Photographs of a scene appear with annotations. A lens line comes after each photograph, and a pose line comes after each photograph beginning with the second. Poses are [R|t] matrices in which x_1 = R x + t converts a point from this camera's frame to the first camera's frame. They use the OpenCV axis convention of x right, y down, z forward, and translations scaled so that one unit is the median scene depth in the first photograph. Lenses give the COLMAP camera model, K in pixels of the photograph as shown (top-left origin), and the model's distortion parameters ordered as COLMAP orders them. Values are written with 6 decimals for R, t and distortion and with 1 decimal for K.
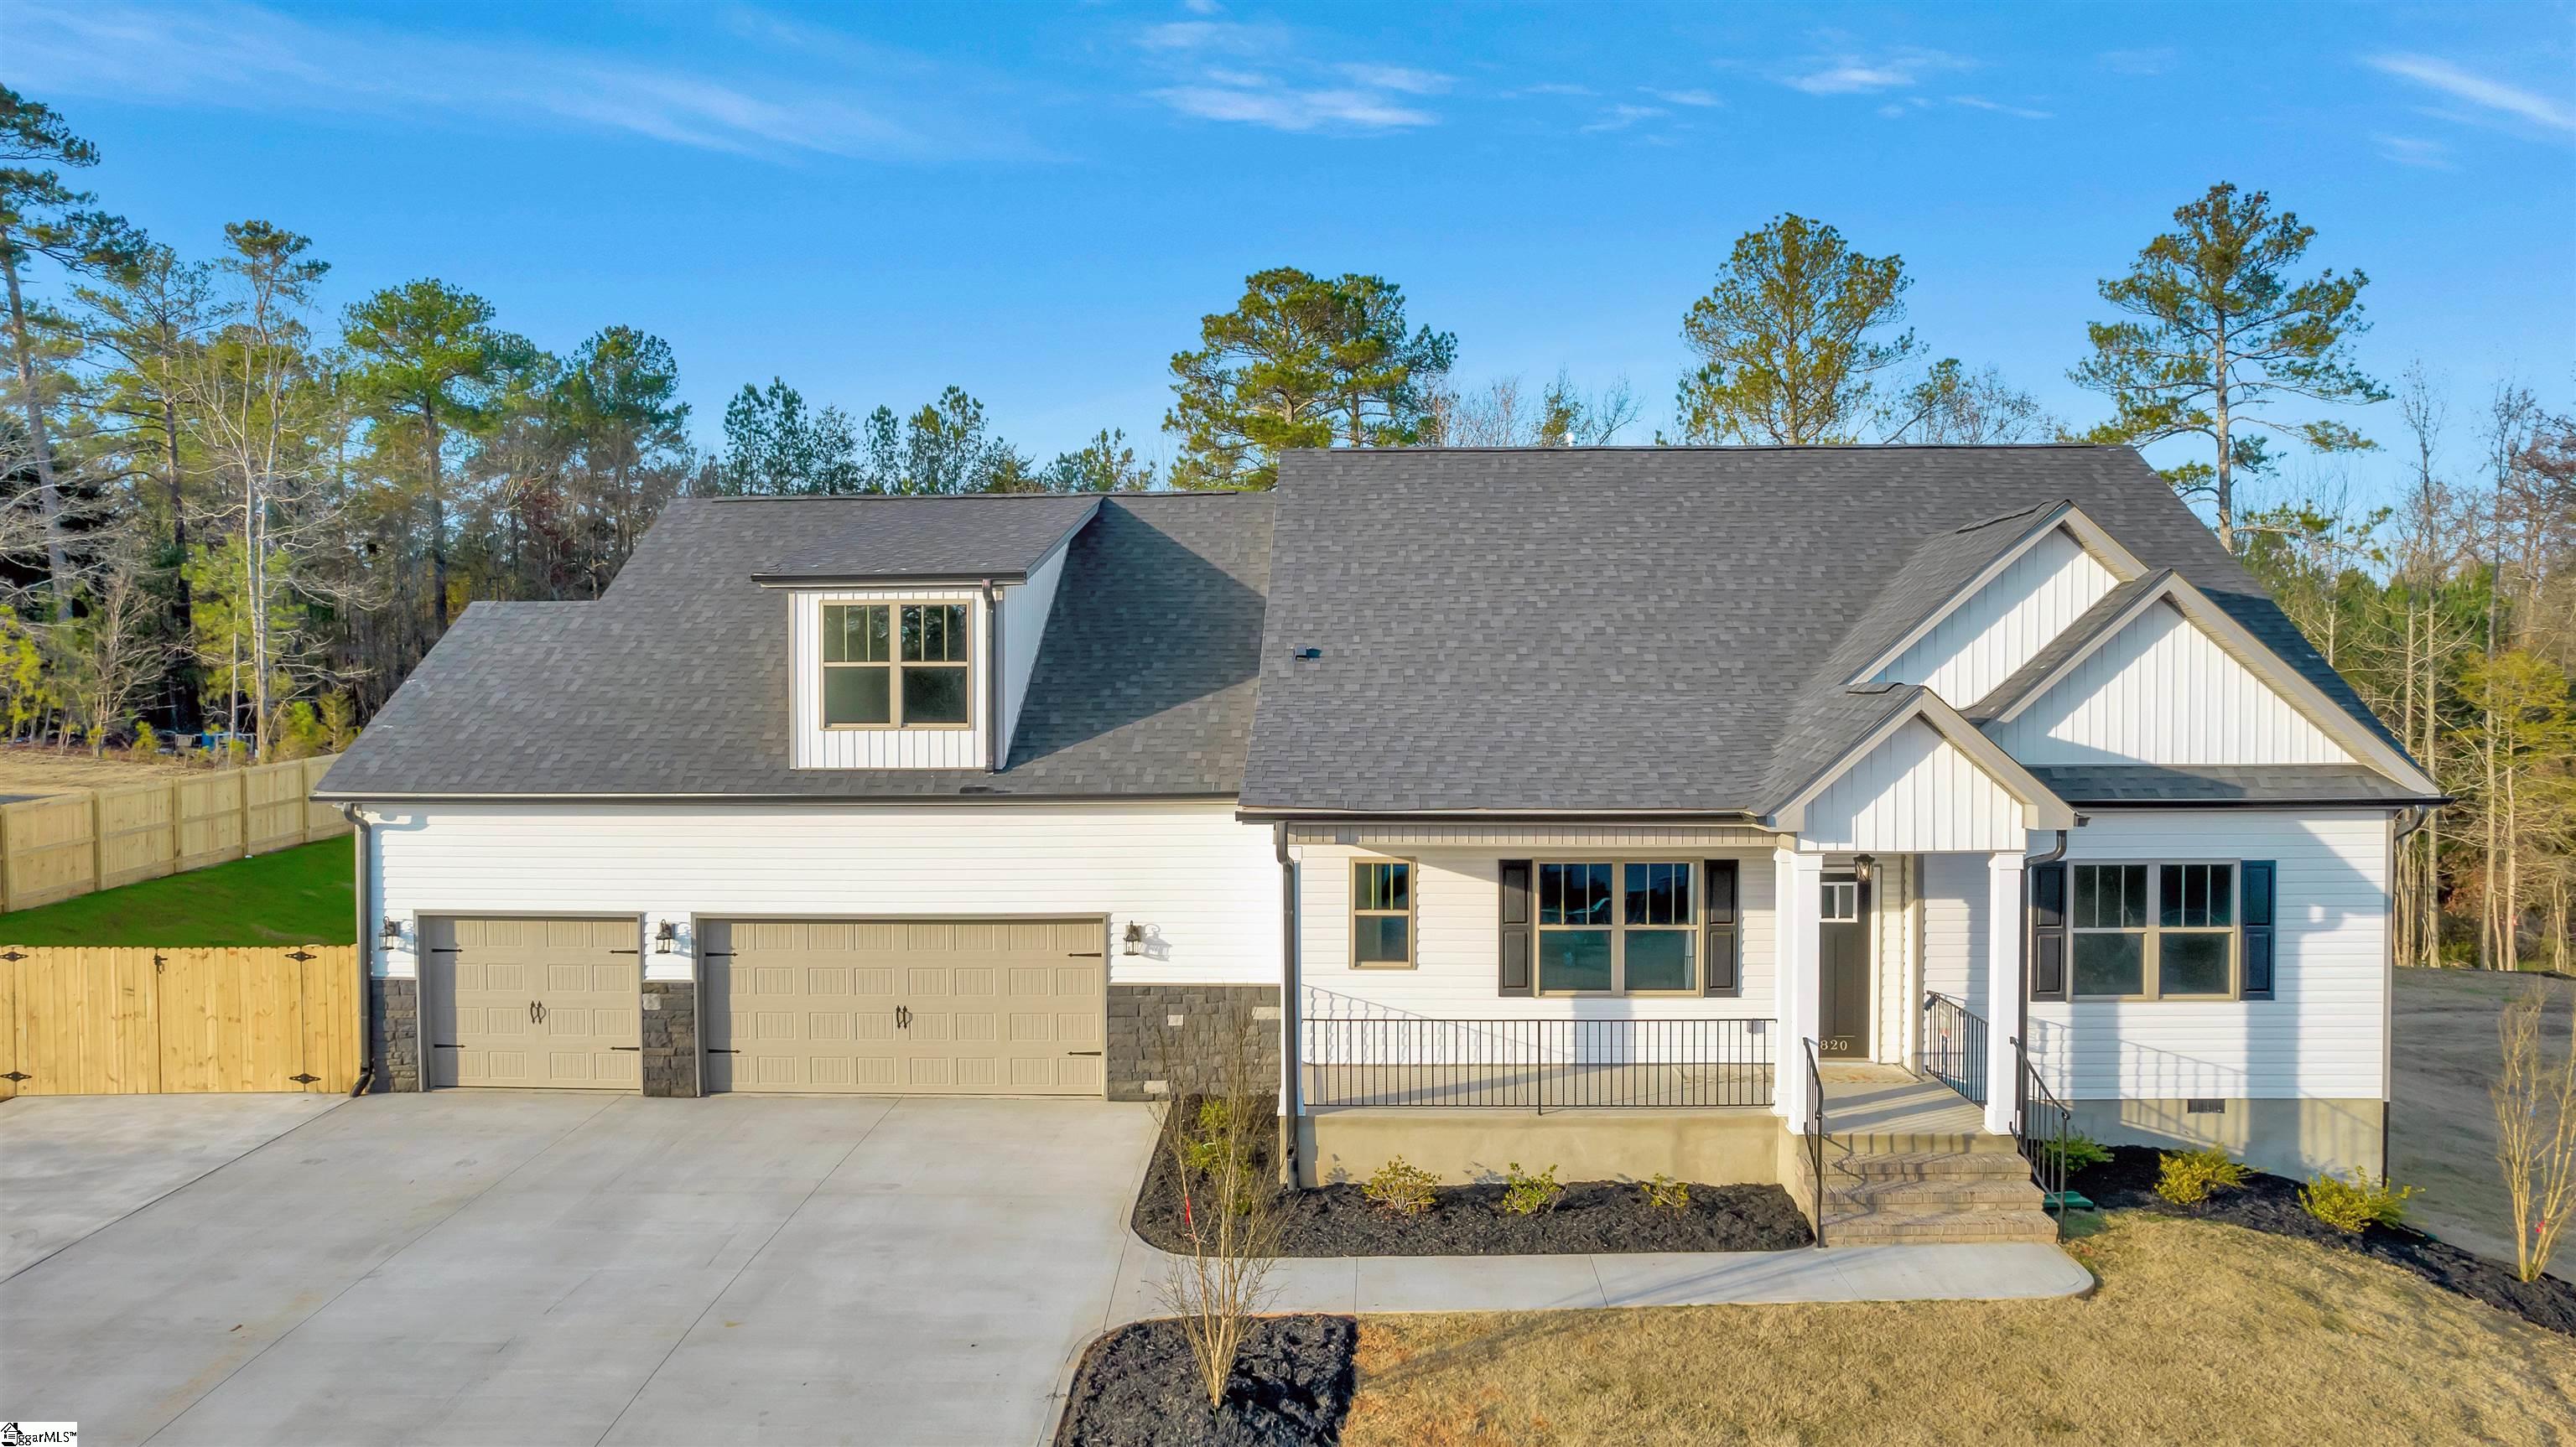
lens RADIAL K [[1691.6, 0, 1288.0], [0, 1691.6, 723.5], [0, 0, 1]] dist [-0.047486, 0.002389]
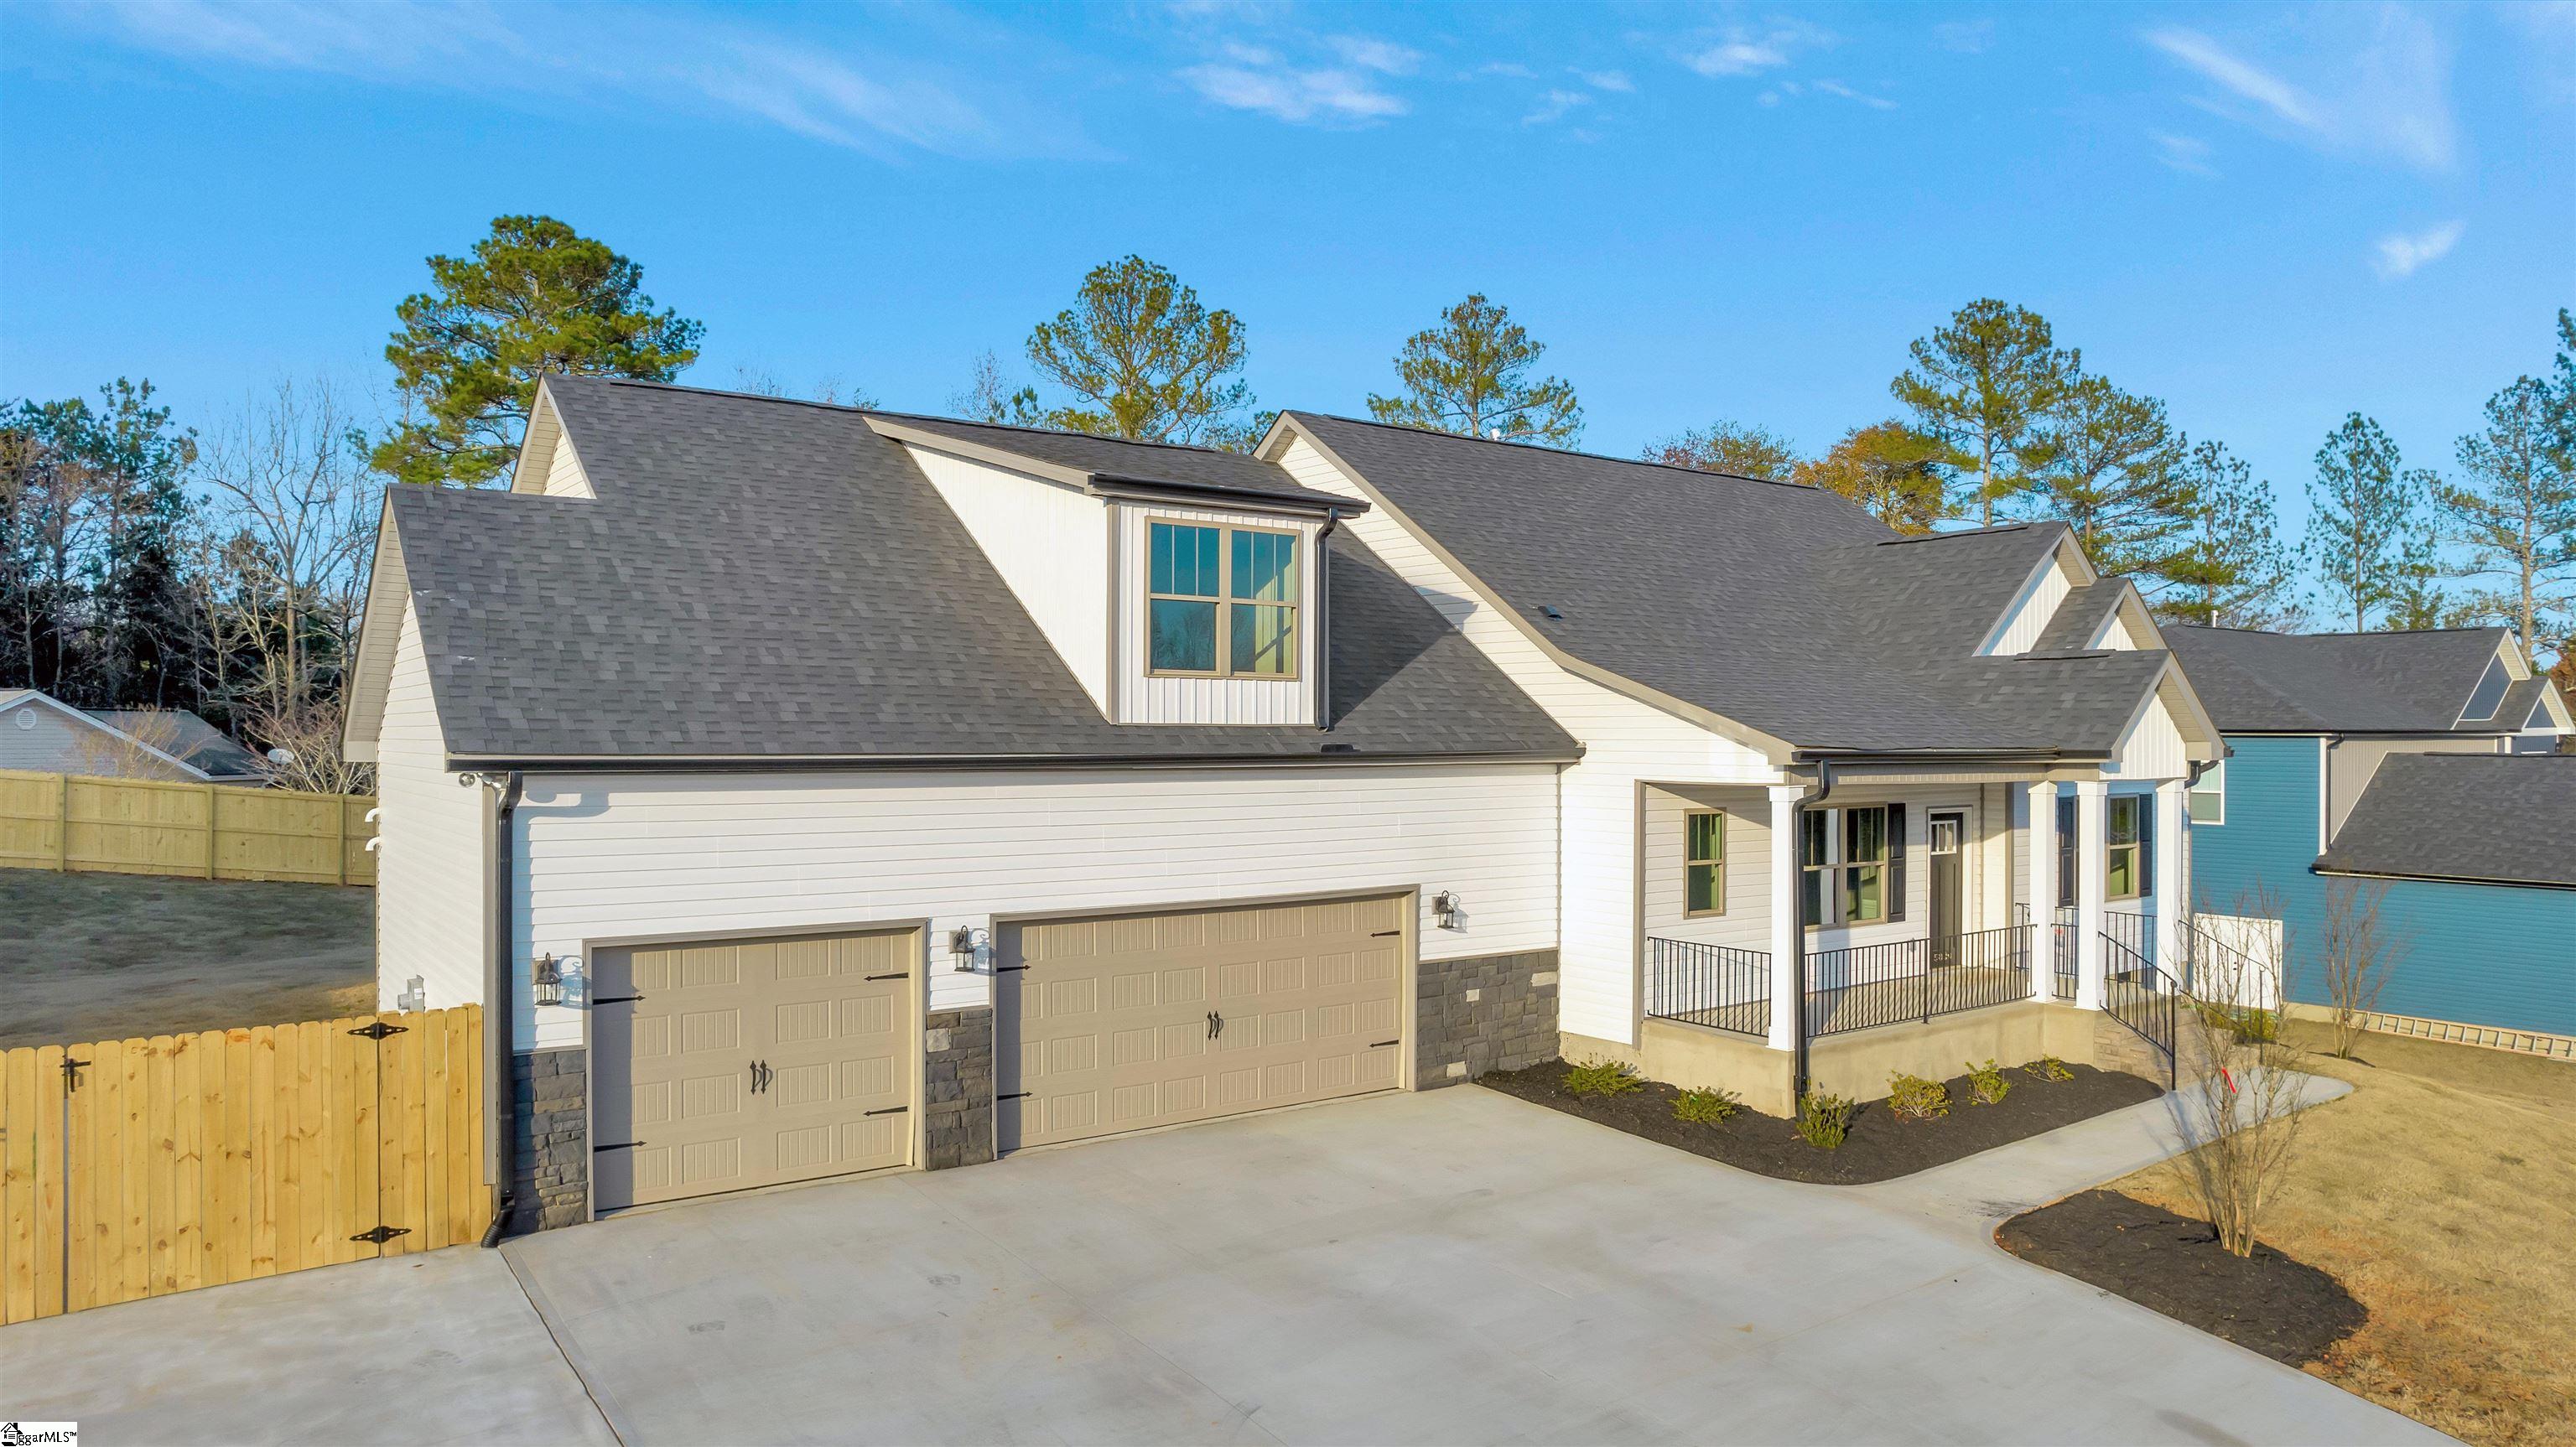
lens RADIAL K [[1691.6, 0, 1288.0], [0, 1691.6, 723.5], [0, 0, 1]] dist [-0.047486, 0.002389]
pose [[0.777155, 0.010591, 0.629220, -0.727499], [0.009658, 0.999540, -0.028753, 0.049947], [-0.629235, 0.028422, 0.776695, 0.326107]]
